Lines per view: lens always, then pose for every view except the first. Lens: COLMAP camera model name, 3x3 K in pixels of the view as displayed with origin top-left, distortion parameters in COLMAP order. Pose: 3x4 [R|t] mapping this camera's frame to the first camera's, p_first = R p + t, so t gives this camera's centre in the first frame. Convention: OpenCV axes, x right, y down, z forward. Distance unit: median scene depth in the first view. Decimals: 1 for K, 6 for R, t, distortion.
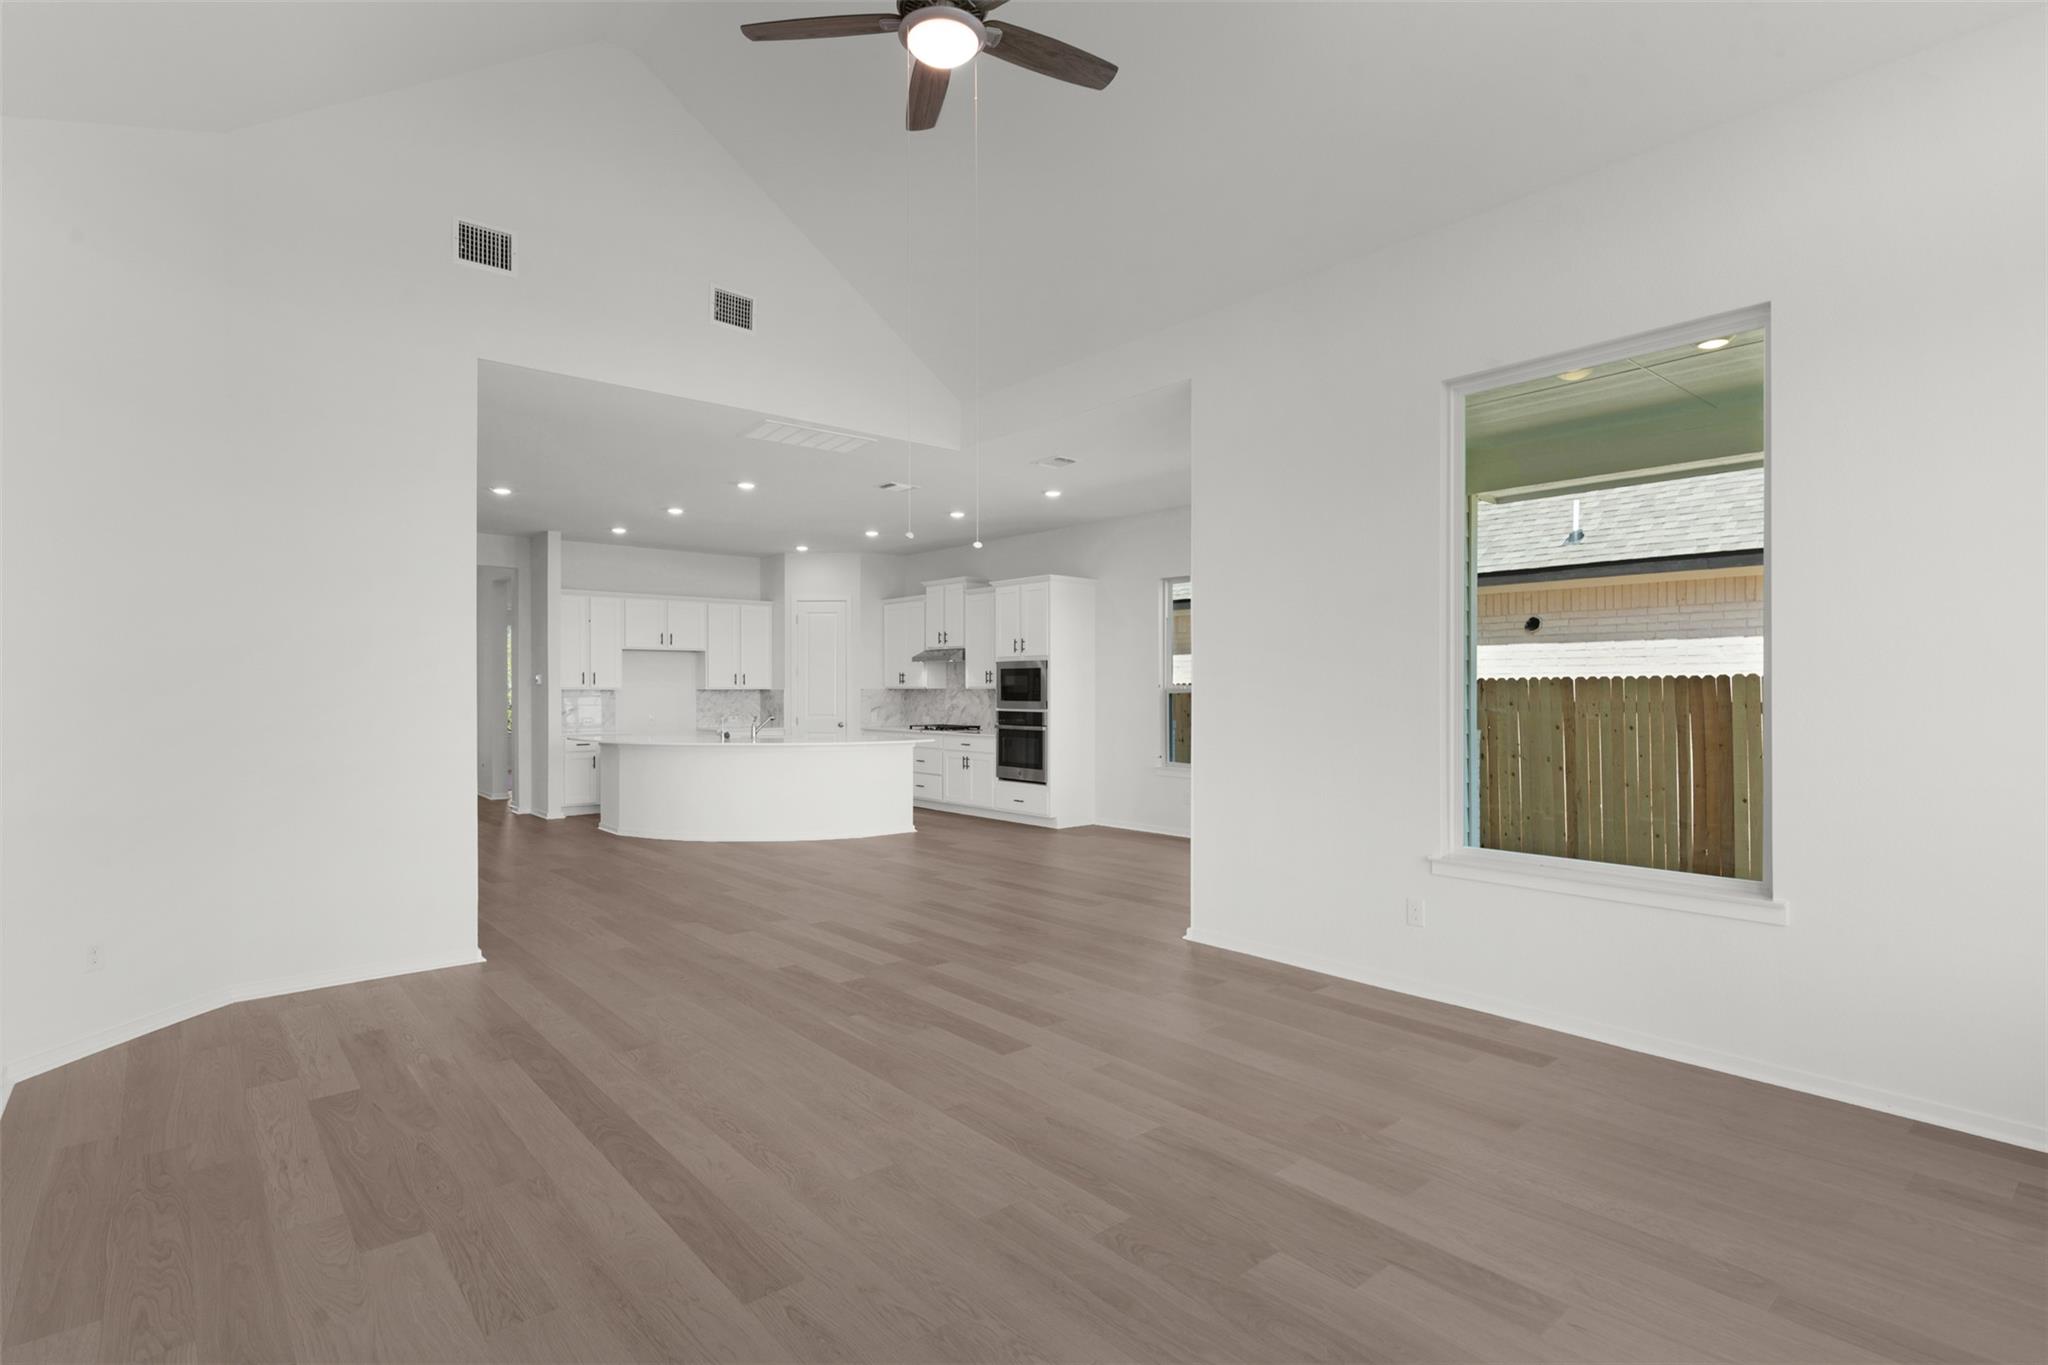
lens RADIAL K [[993.1, 0, 1007.8], [0, 993.1, 700.3], [0, 0, 1]] dist [0.003434, -0.002382]
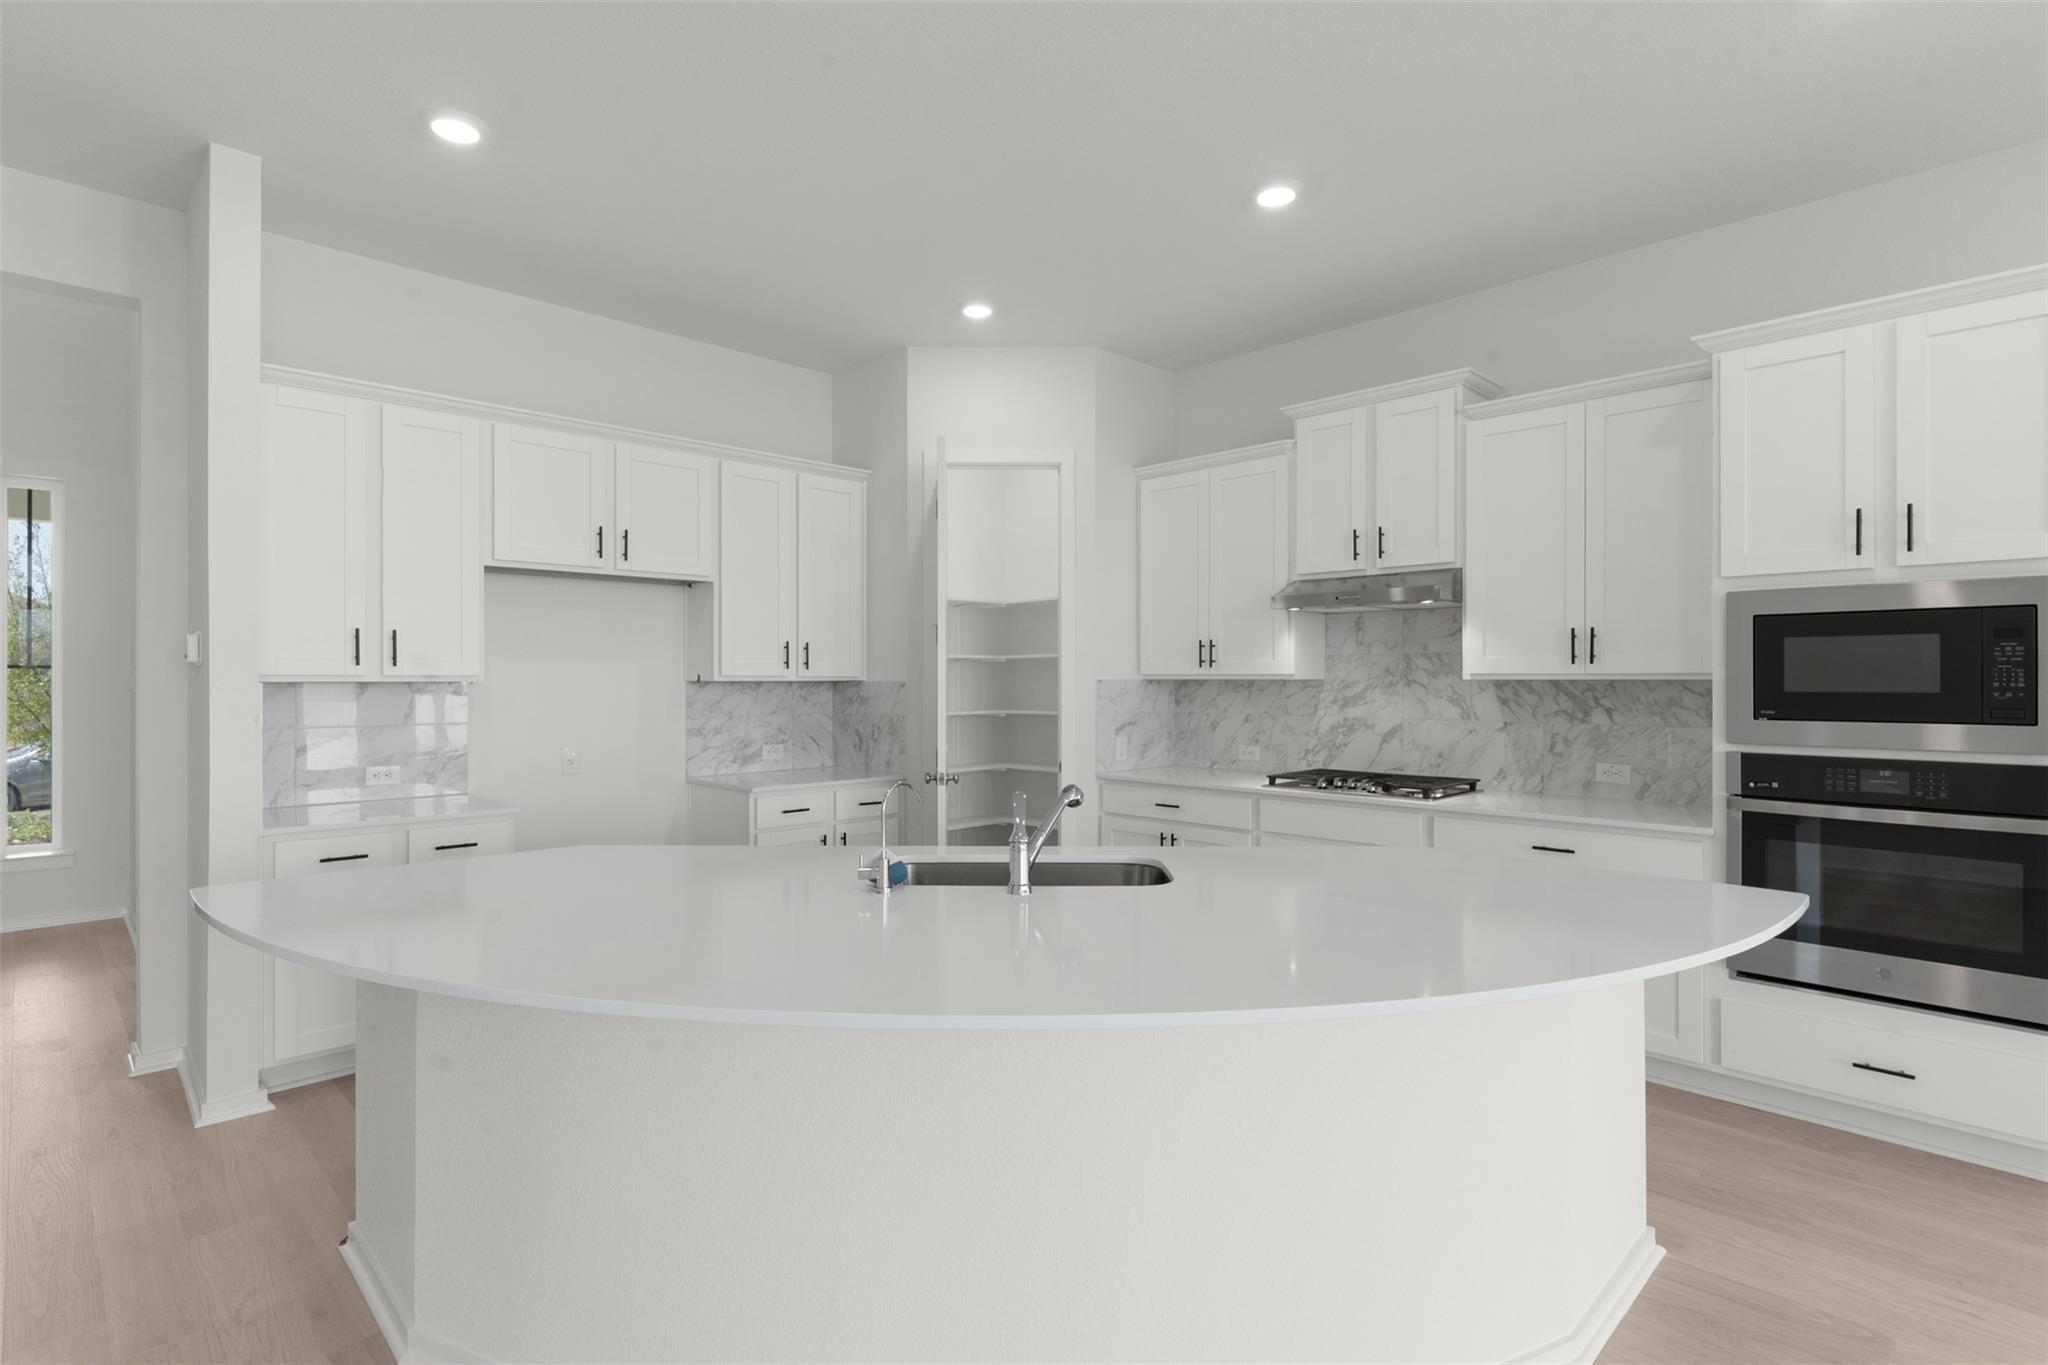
lens RADIAL K [[993.1, 0, 1015.7], [0, 993.1, 679.6], [0, 0, 1]] dist [0.003434, -0.002382]
pose [[0.997076, 0.000075, 0.076412, -0.239610], [0.000659, 0.999954, -0.009571, -0.008353], [-0.076409, 0.009593, 0.997030, 0.669754]]
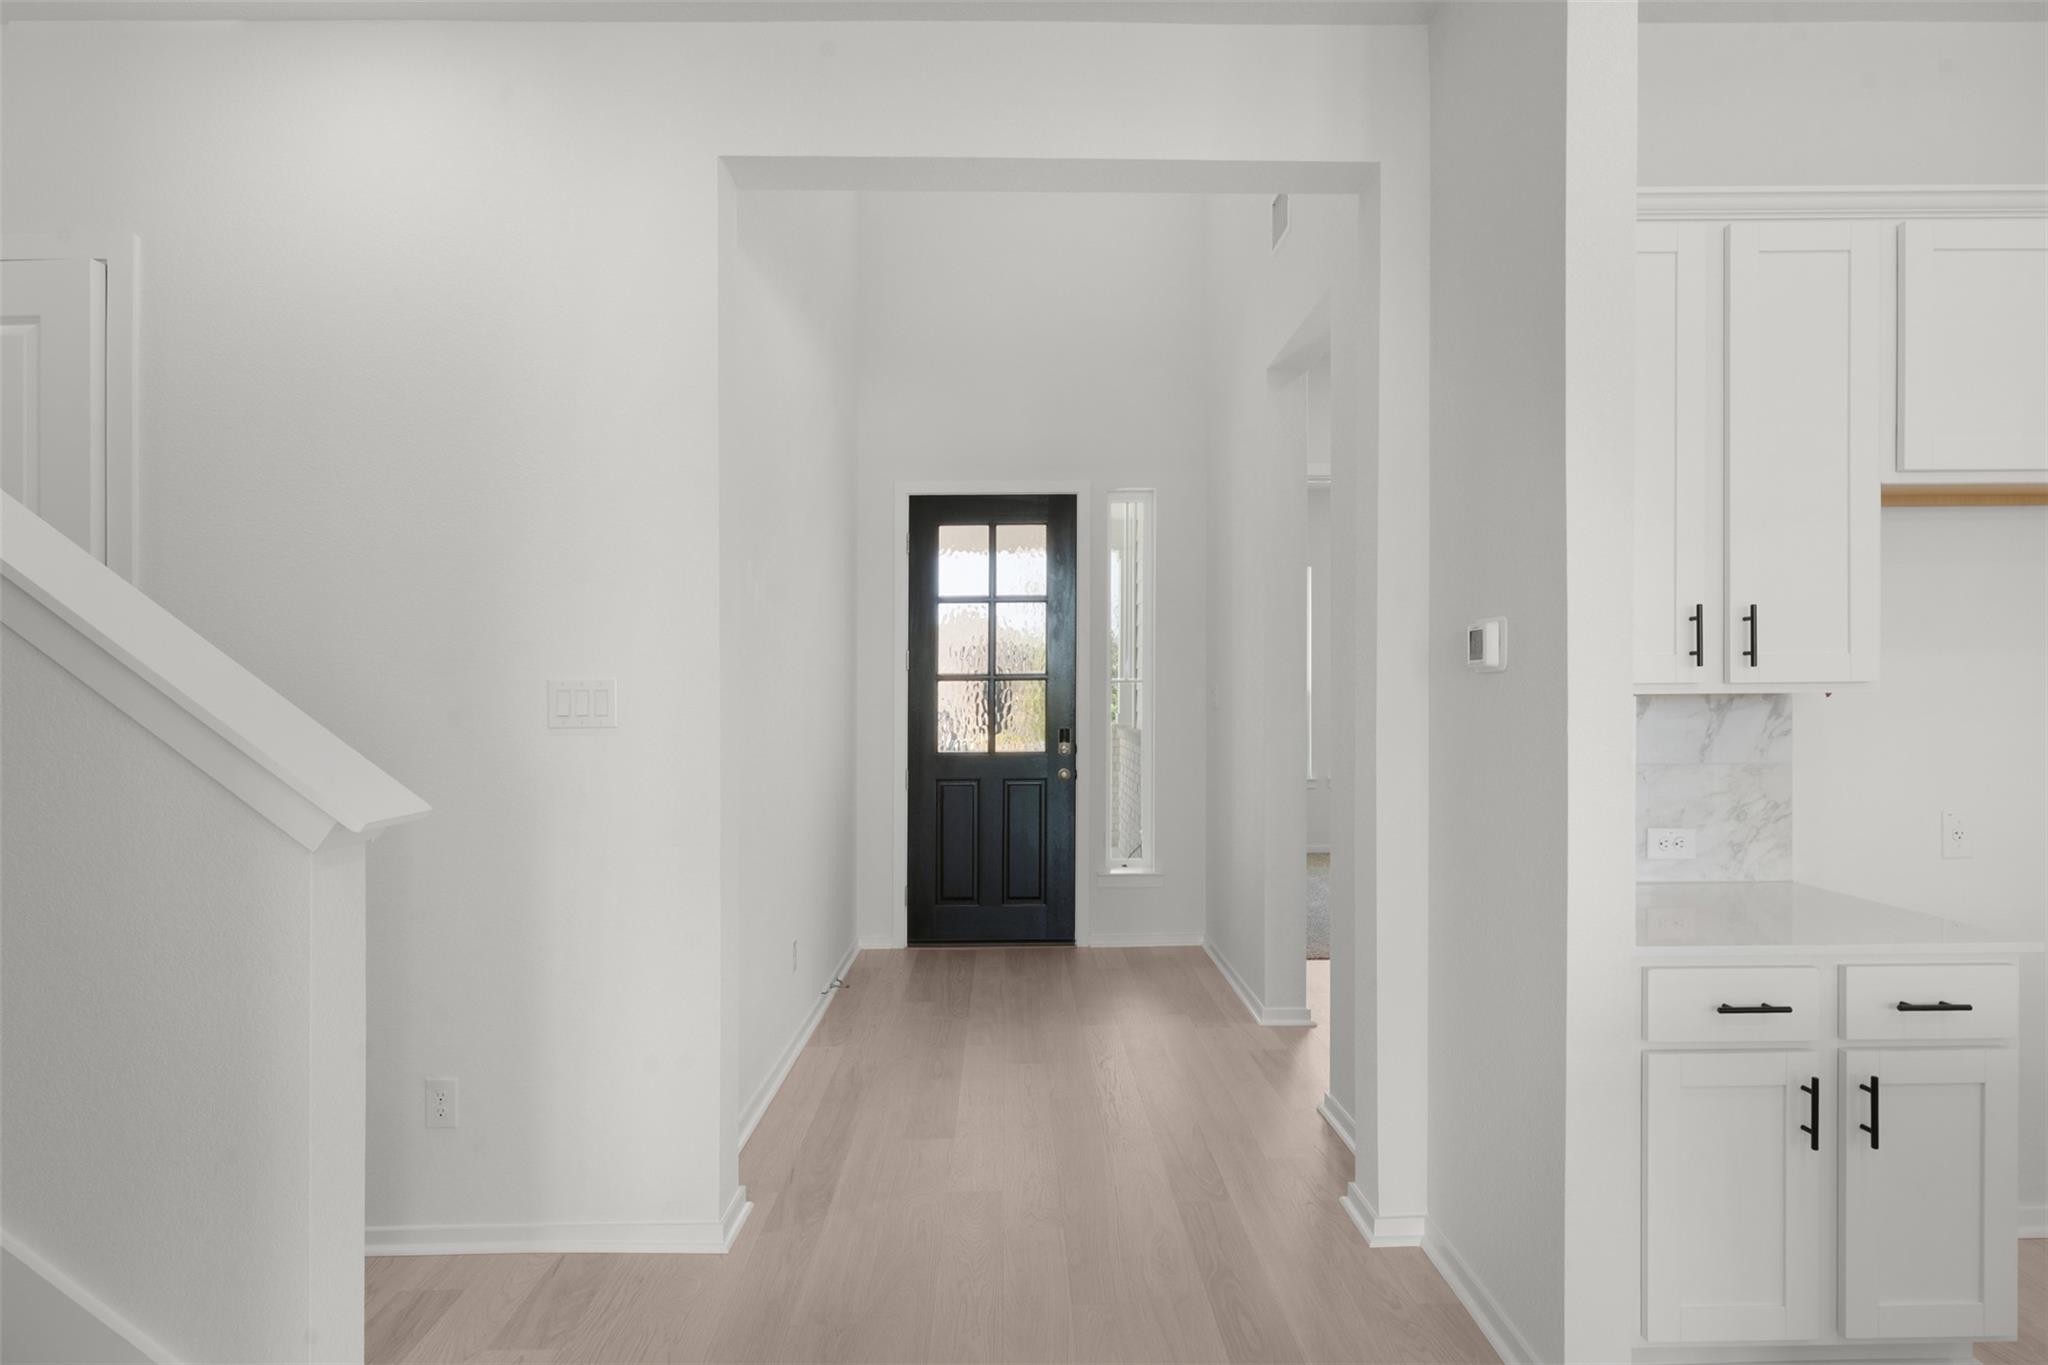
lens RADIAL K [[1040.1, 0, 1033.3], [0, 1040.1, 703.8], [0, 0, 1]] dist [-0.000458, 0.000096]
pose [[0.775392, 0.002423, -0.631475, -0.408218], [-0.005501, 0.999981, -0.002919, -0.007532], [0.631456, 0.005737, 0.775390, 0.774806]]
